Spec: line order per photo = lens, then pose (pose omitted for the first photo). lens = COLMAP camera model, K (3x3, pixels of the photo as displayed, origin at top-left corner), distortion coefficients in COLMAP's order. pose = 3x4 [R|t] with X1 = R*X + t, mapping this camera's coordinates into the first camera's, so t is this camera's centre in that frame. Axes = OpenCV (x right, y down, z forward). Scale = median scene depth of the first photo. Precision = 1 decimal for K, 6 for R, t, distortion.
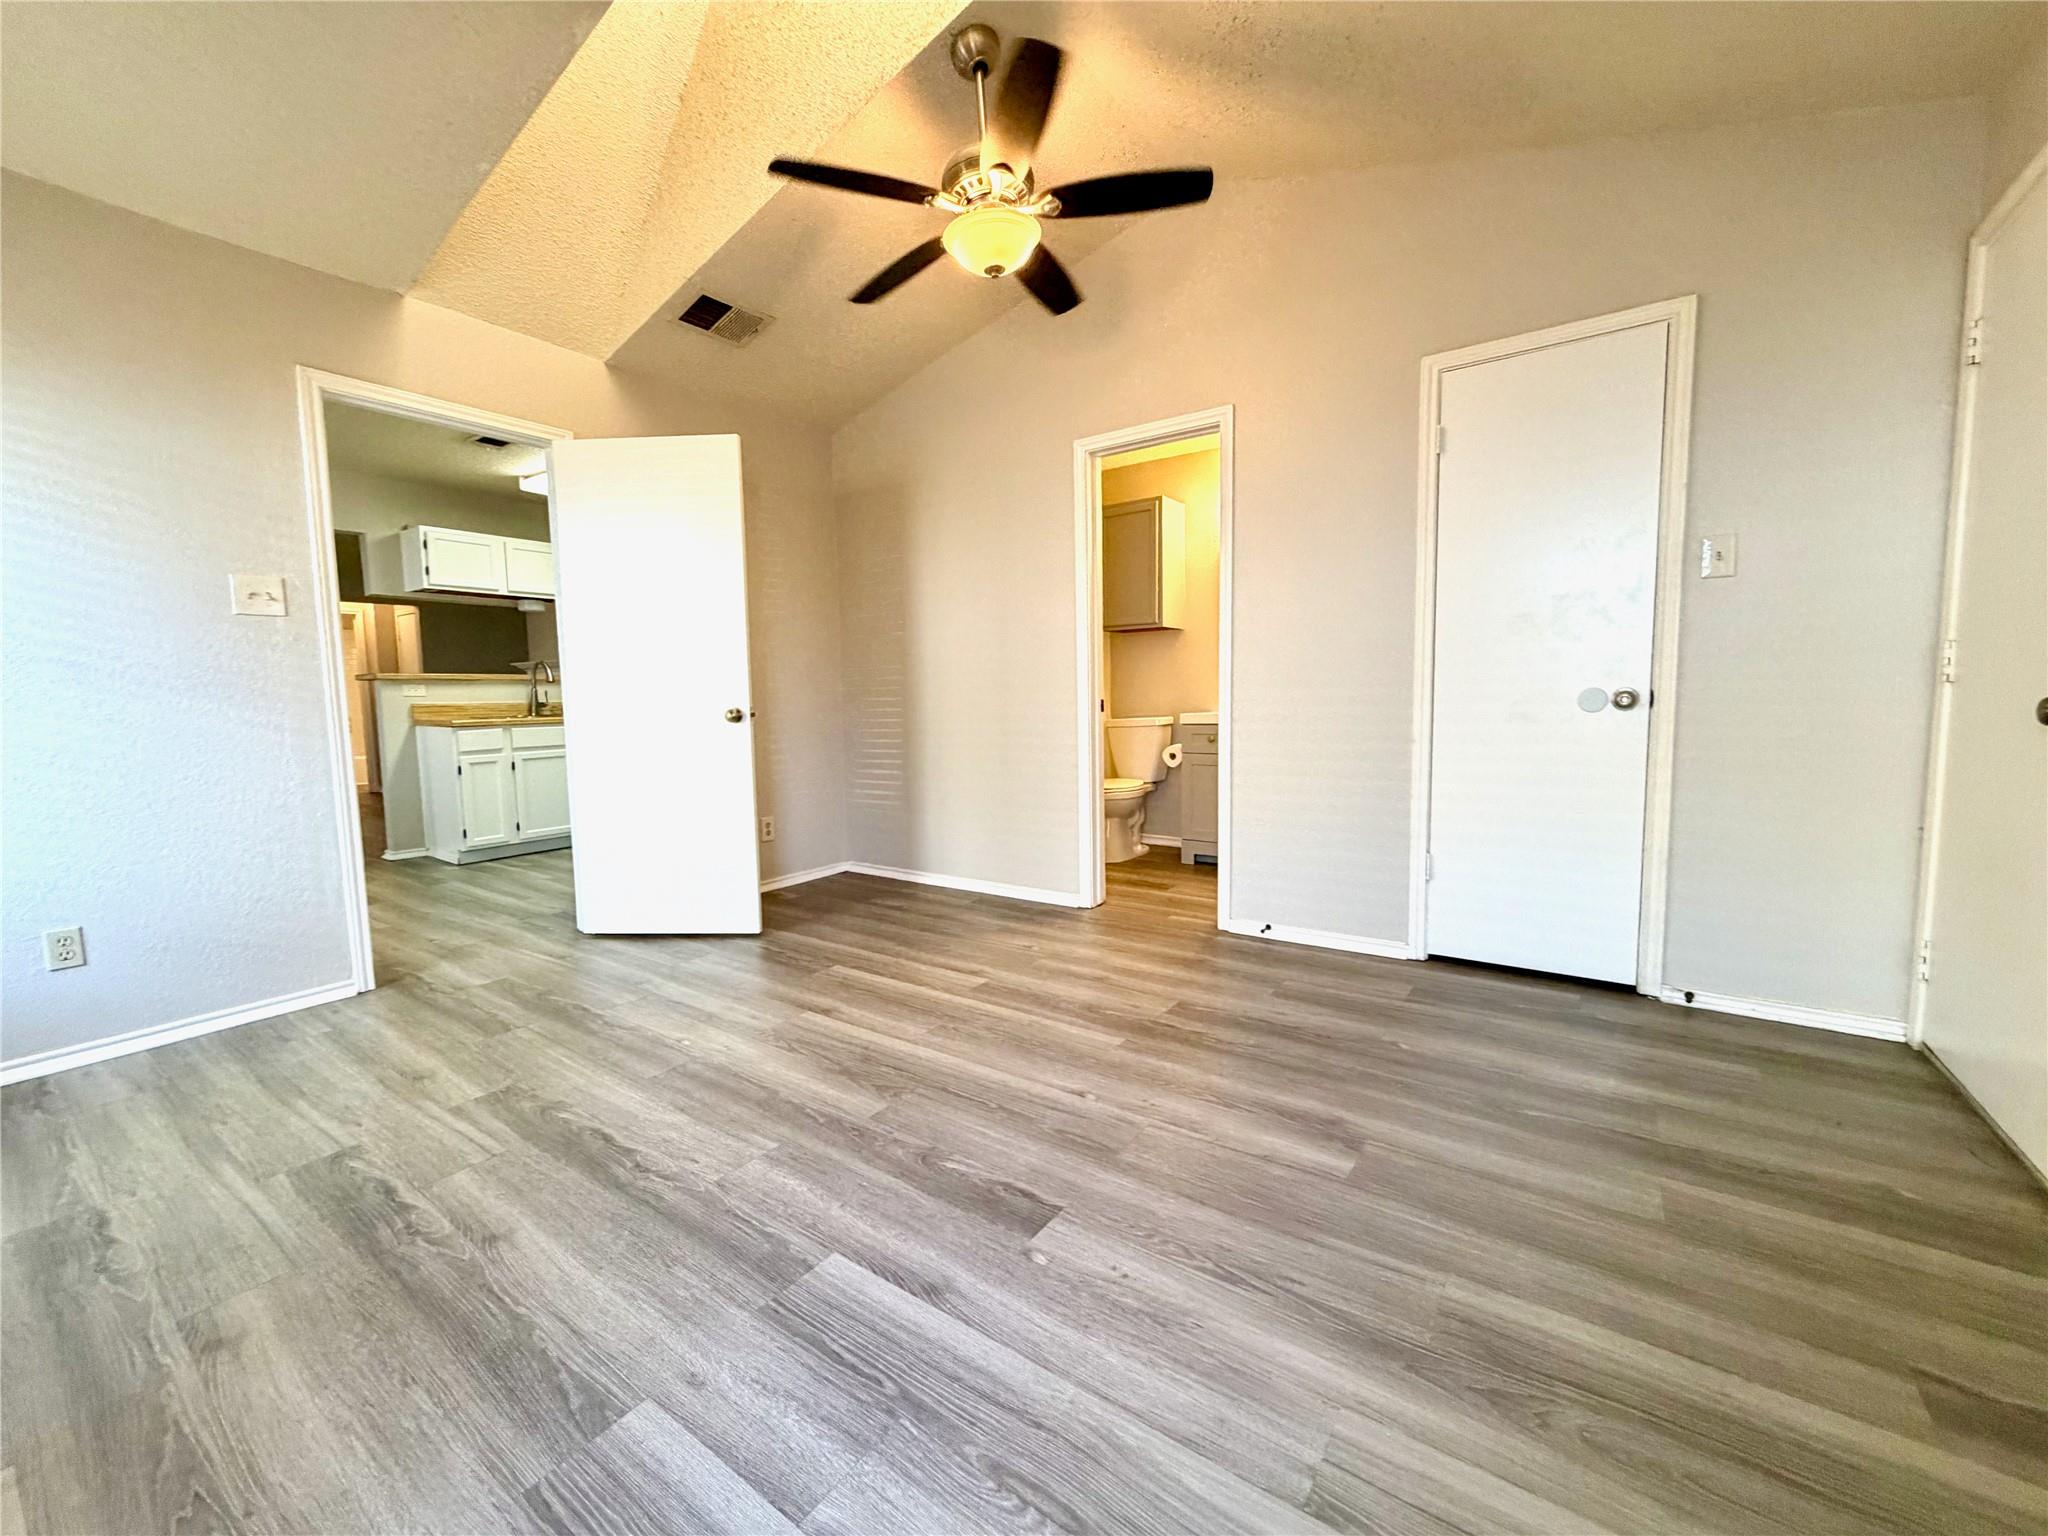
lens RADIAL K [[816.7, 0, 1015.6], [0, 816.7, 768.1], [0, 0, 1]] dist [-0.001166, 0.000359]
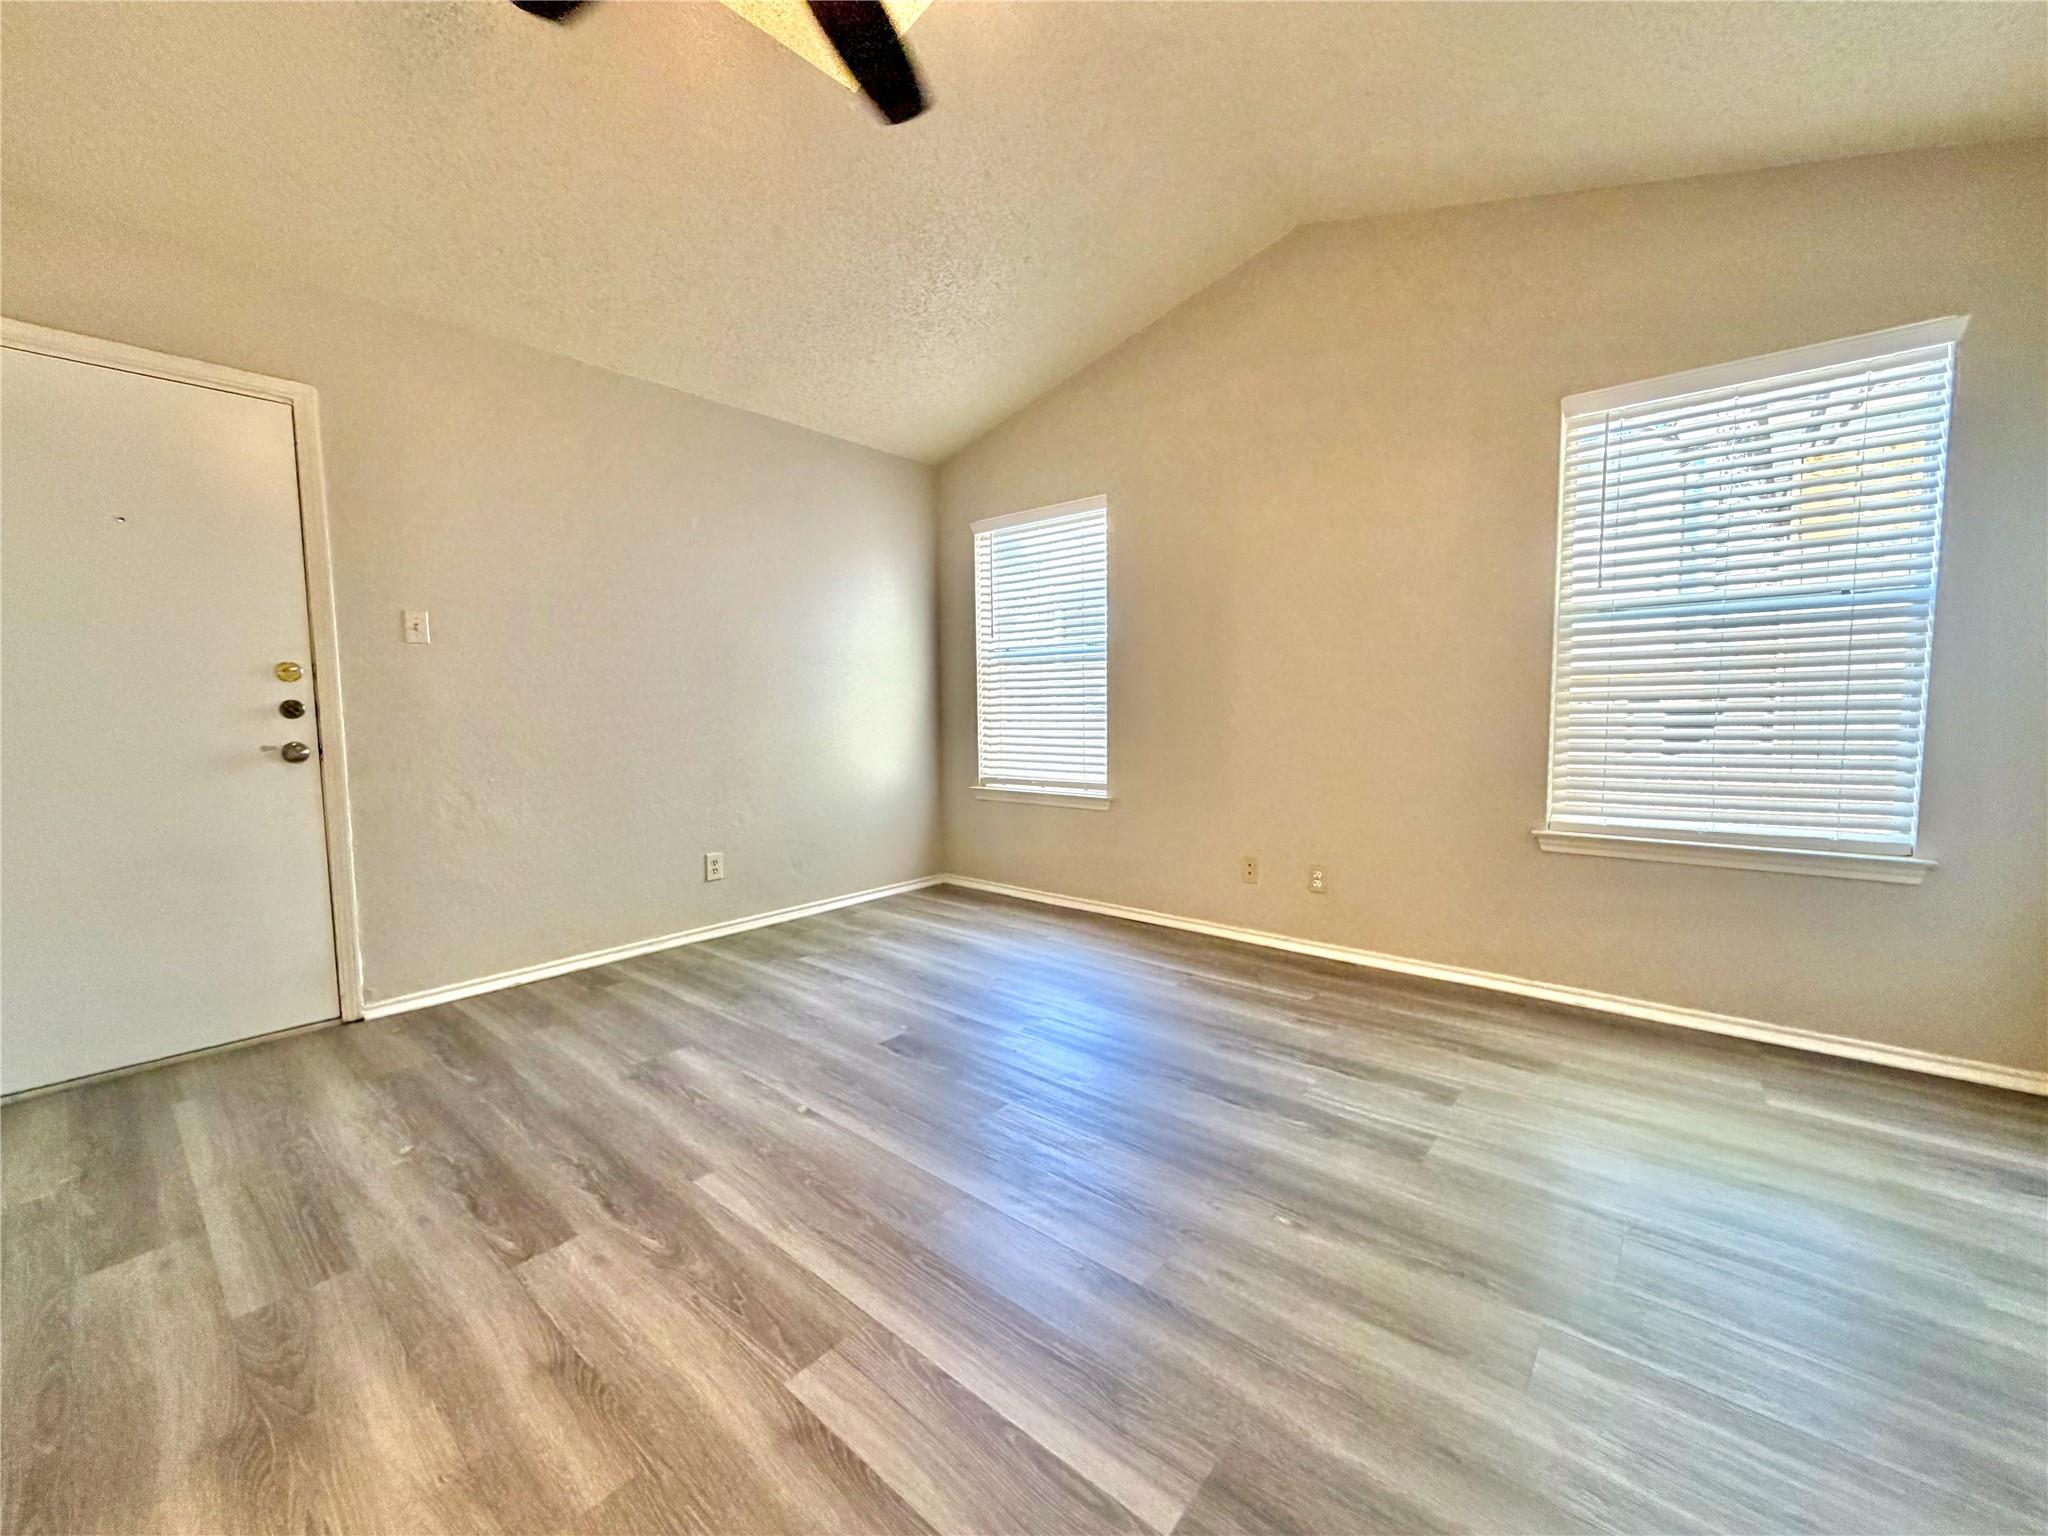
lens RADIAL K [[816.7, 0, 1015.6], [0, 816.7, 768.1], [0, 0, 1]] dist [-0.001166, 0.000359]
pose [[-0.995826, 0.020868, 0.088858, -0.296961], [0.035523, 0.985369, 0.166692, -0.207810], [-0.084079, 0.169153, -0.981997, 1.992256]]
